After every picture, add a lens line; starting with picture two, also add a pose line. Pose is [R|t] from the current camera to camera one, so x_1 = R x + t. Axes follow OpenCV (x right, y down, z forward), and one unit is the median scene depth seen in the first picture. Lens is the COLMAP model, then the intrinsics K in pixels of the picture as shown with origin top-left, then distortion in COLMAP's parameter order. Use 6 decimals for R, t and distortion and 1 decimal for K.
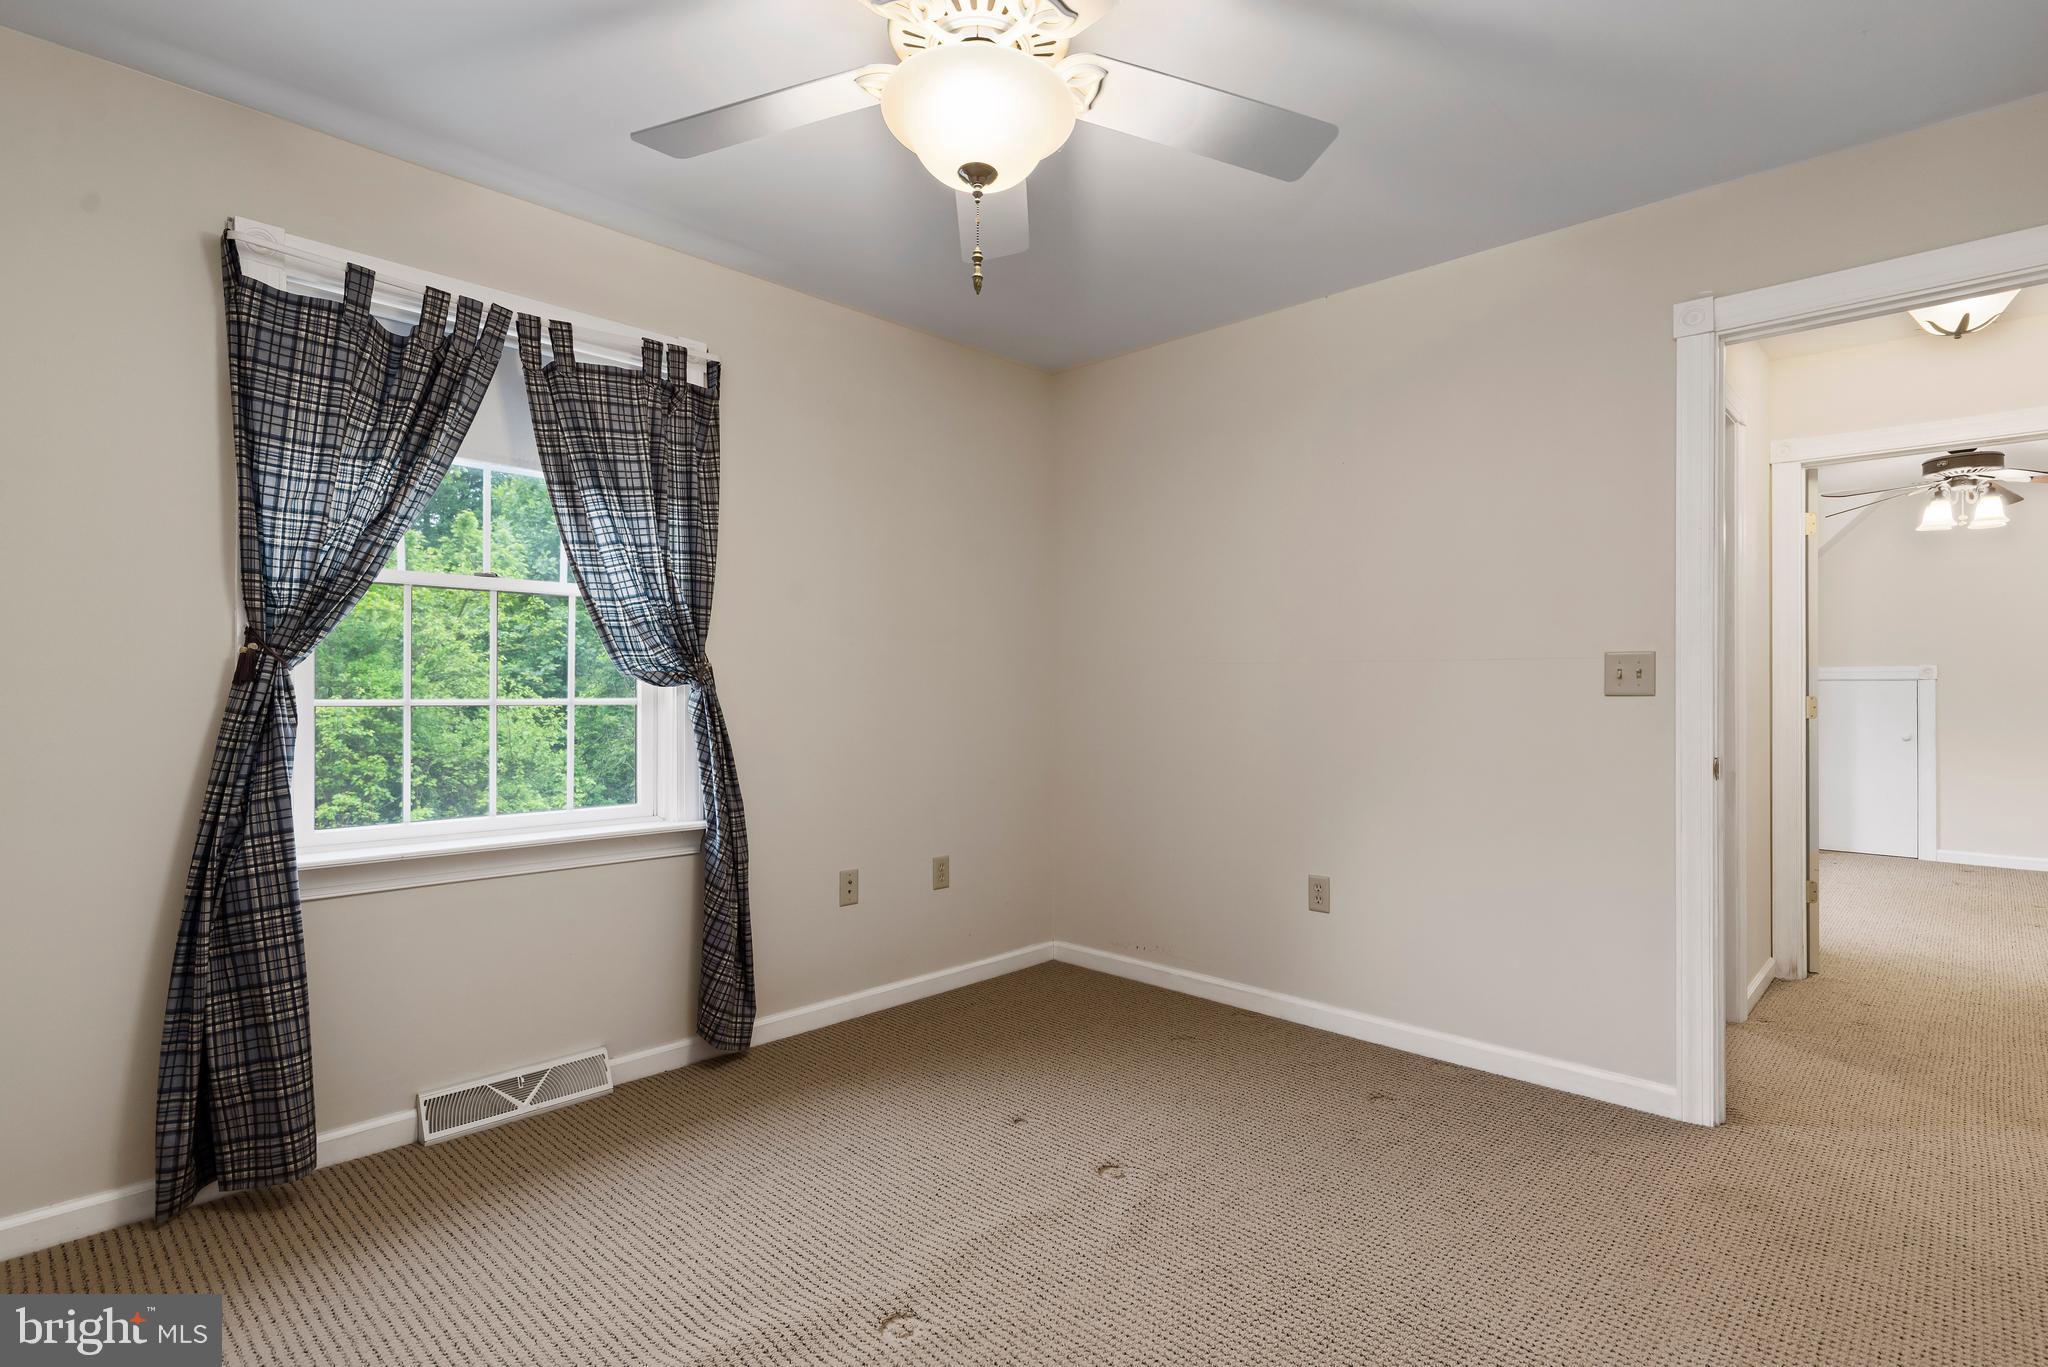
lens RADIAL K [[1005.5, 0, 1038.5], [0, 1005.5, 694.6], [0, 0, 1]] dist [0.000154, 0.000854]
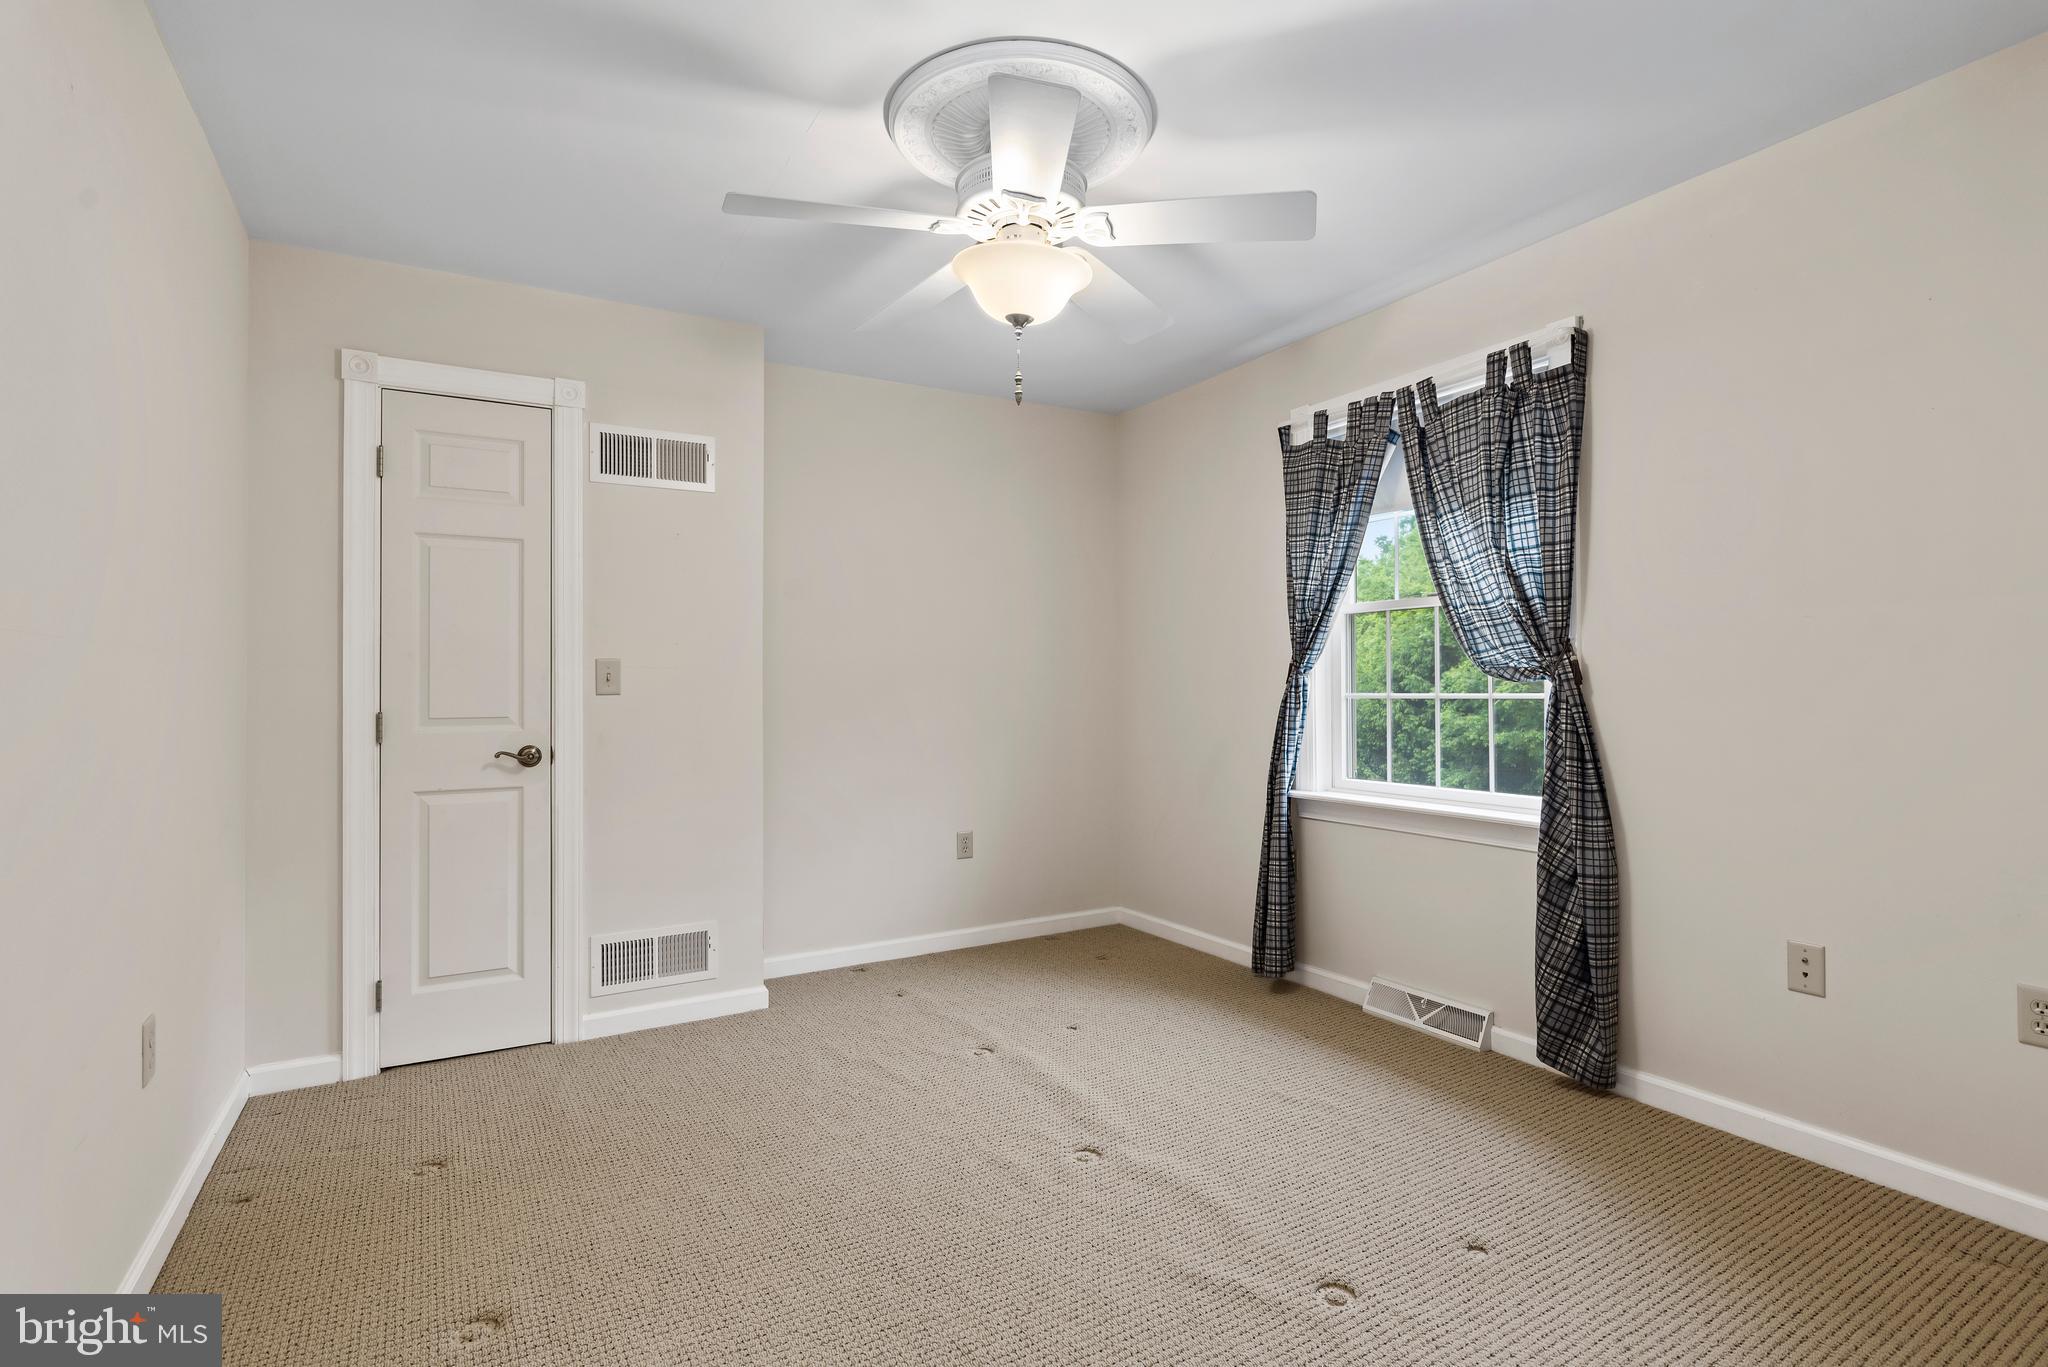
lens RADIAL K [[1005.5, 0, 1034.3], [0, 1005.5, 680.4], [0, 0, 1]] dist [0.000154, 0.000854]
pose [[-0.285810, -0.005451, -0.958271, 0.803829], [0.005198, 0.999960, -0.007239, -0.005289], [0.958272, -0.007050, -0.285770, 0.887813]]
